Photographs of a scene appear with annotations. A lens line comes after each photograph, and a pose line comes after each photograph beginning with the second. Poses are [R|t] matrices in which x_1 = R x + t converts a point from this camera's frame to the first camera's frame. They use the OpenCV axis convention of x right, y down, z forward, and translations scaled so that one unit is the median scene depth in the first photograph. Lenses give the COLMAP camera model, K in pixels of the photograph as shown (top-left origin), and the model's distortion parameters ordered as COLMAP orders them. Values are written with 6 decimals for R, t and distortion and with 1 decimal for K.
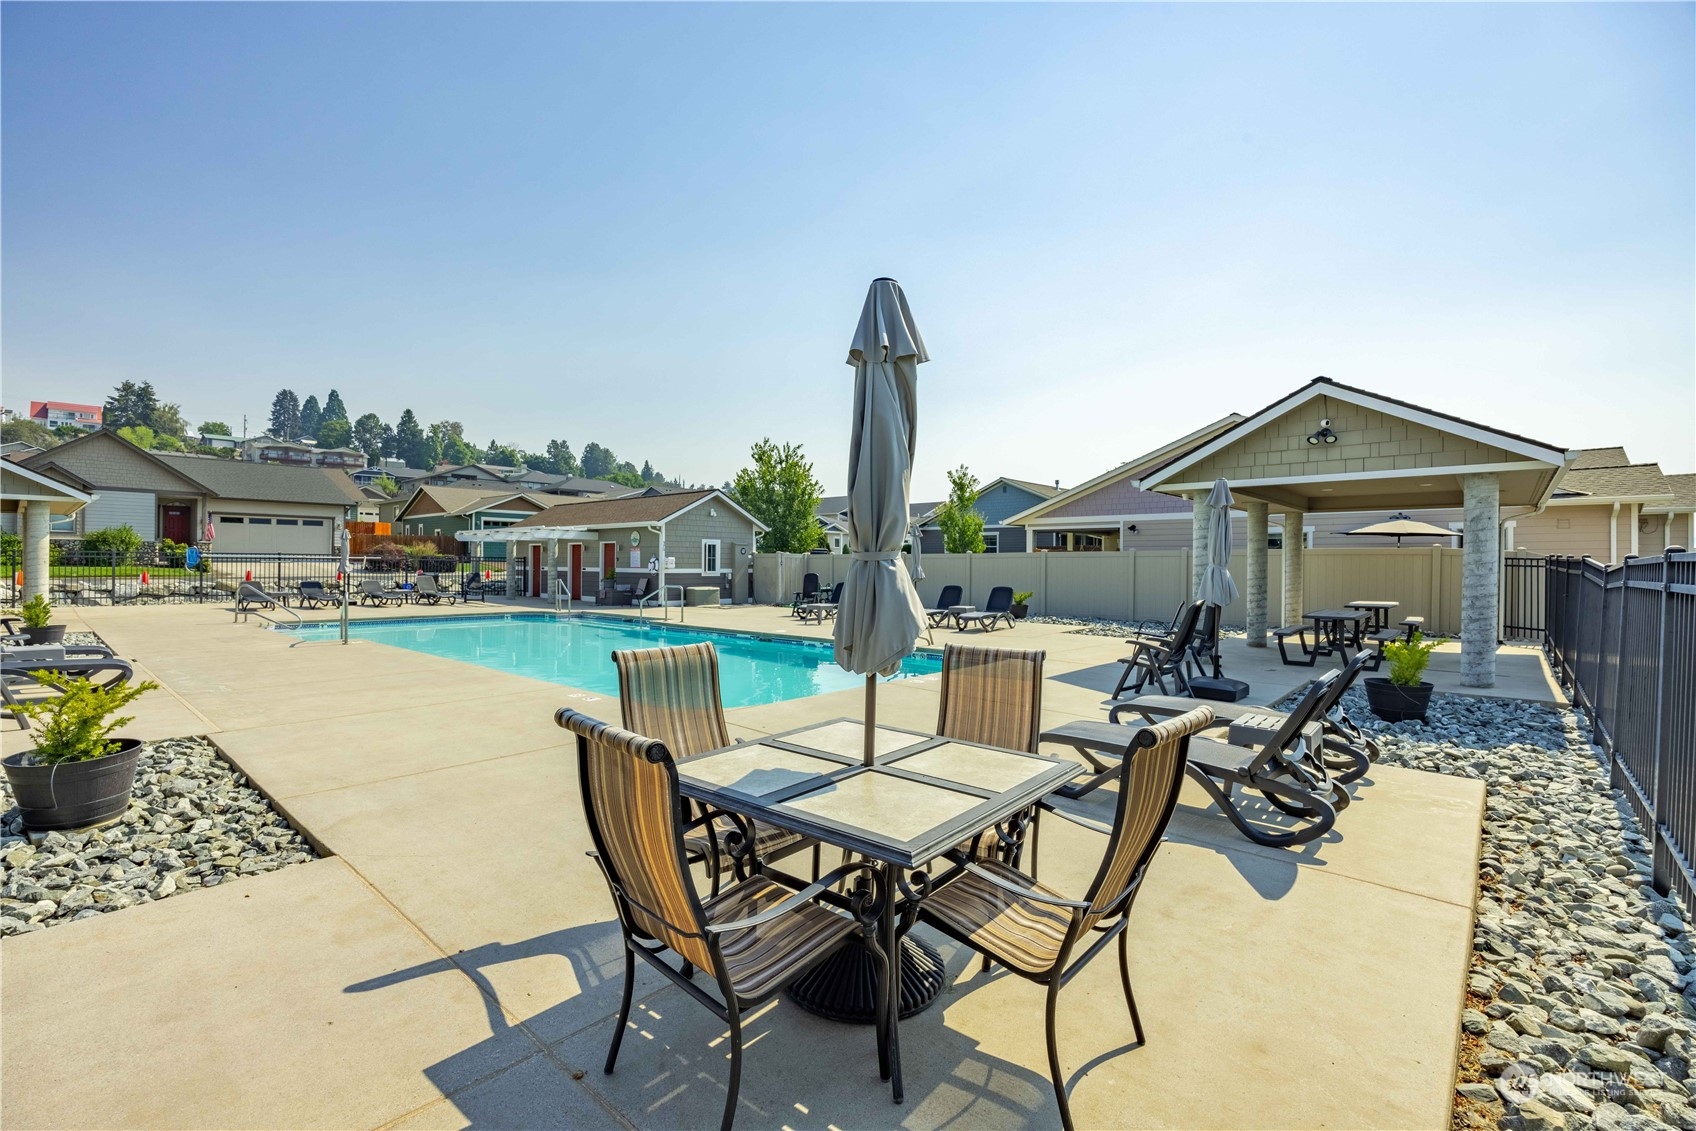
lens RADIAL K [[755.5, 0, 821.2], [0, 755.5, 563.5], [0, 0, 1]] dist [-0.001599, -0.000127]
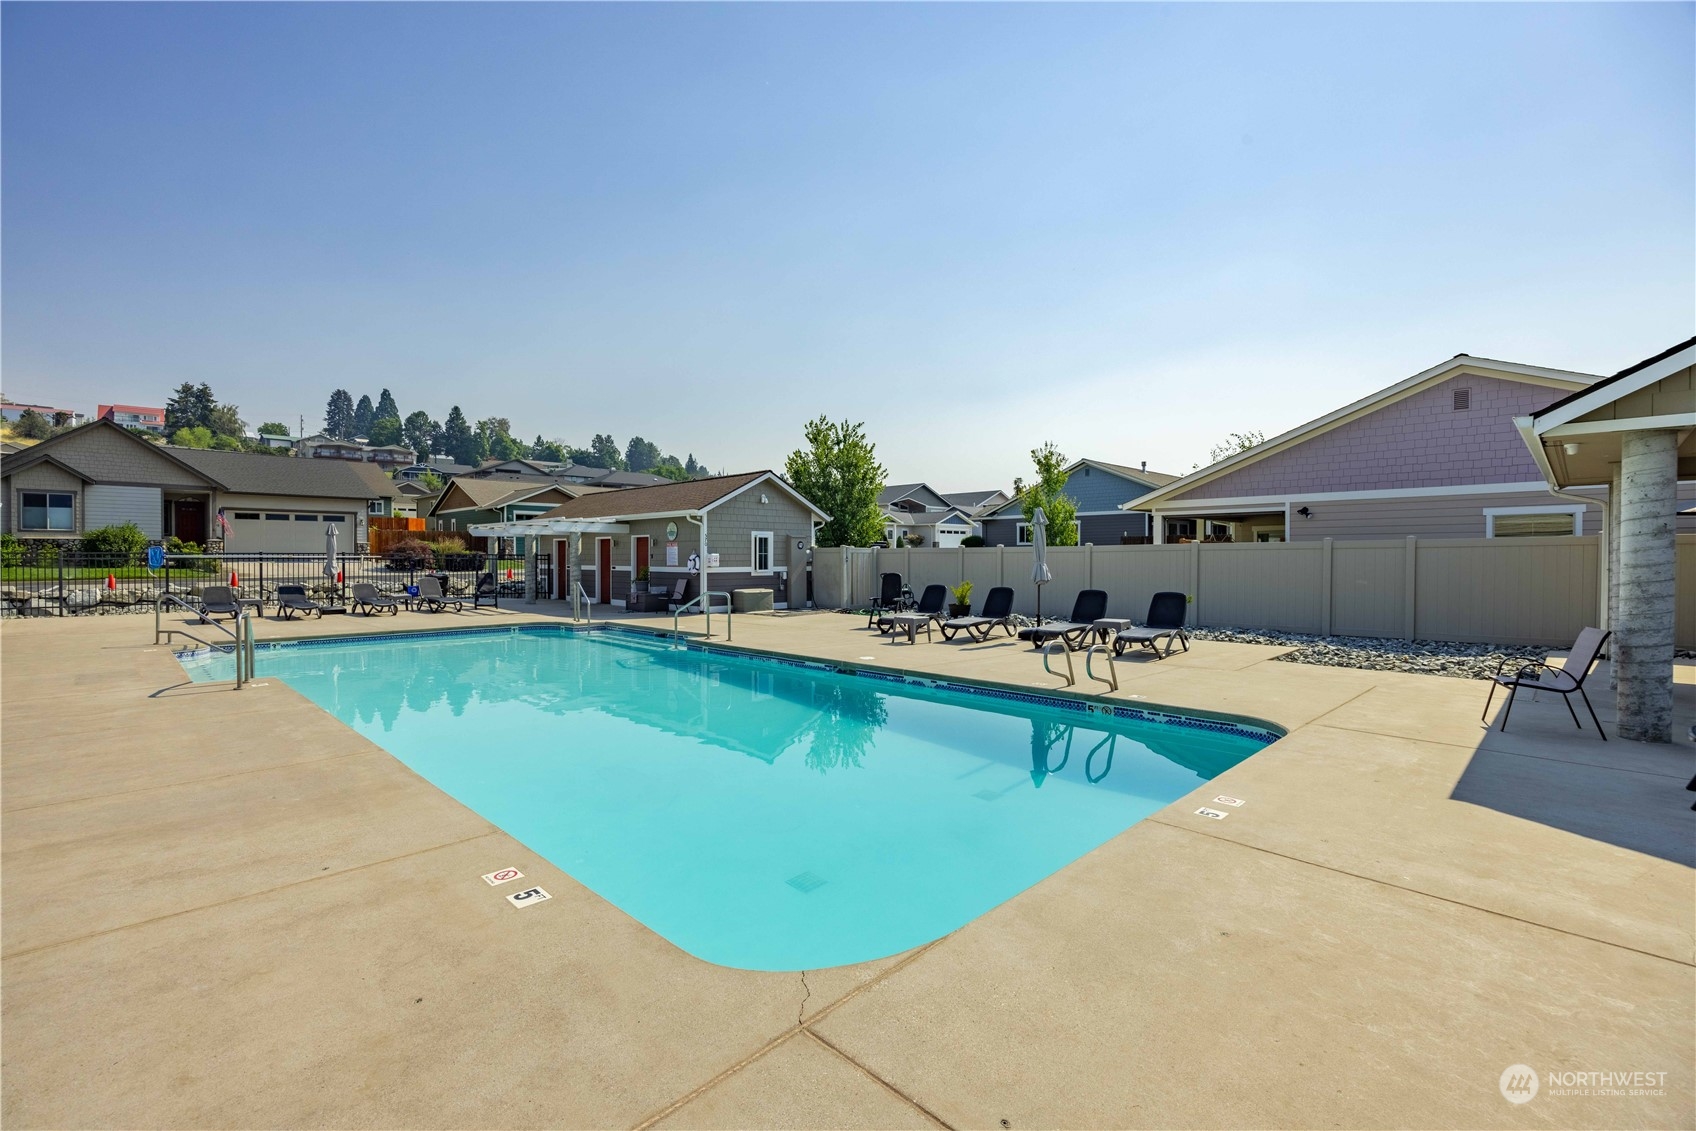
lens RADIAL K [[755.5, 0, 821.2], [0, 755.5, 563.5], [0, 0, 1]] dist [-0.001599, -0.000127]
pose [[0.998298, -0.007420, -0.057839, -0.023667], [0.008002, 0.999920, 0.009830, -0.003041], [0.057761, -0.010276, 0.998278, 0.124081]]
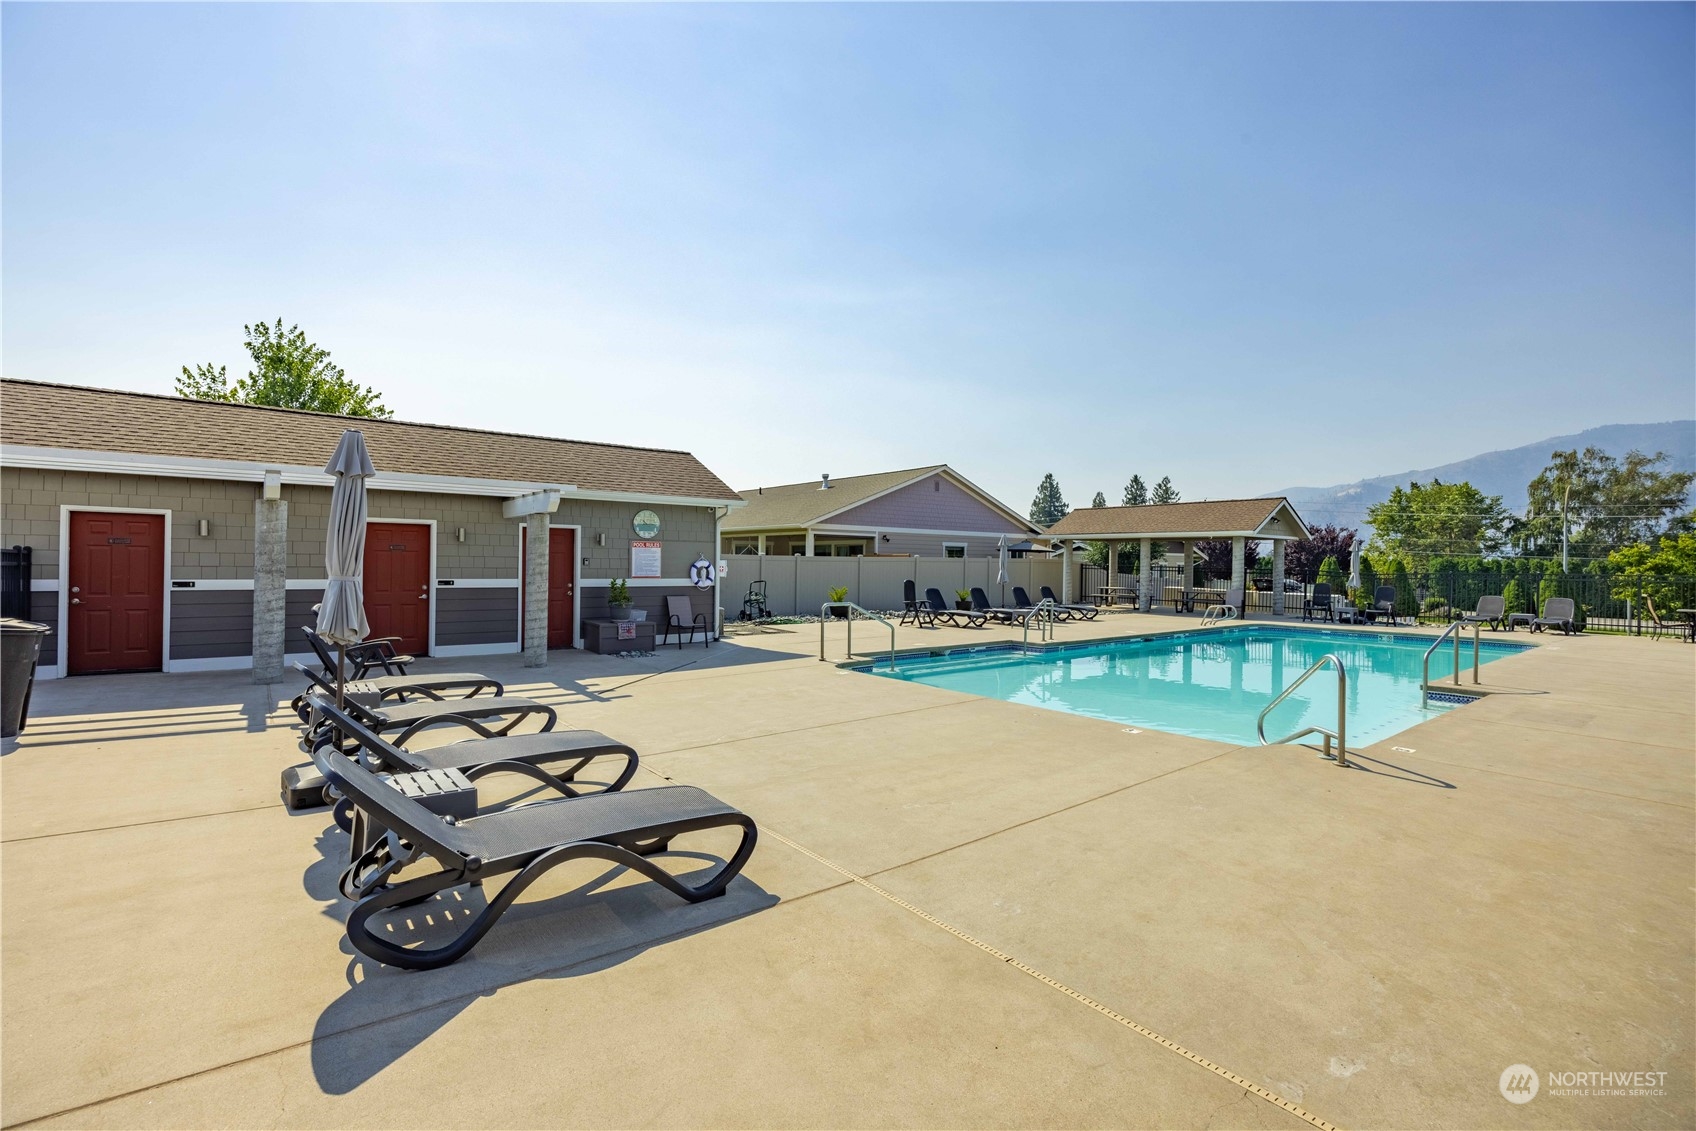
lens RADIAL K [[755.5, 0, 821.2], [0, 755.5, 563.5], [0, 0, 1]] dist [-0.001599, -0.000127]
pose [[0.195457, -0.001340, 0.980711, -0.535240], [-0.006609, 0.999975, 0.002684, -0.004720], [-0.980690, -0.007006, 0.195443, 0.537189]]
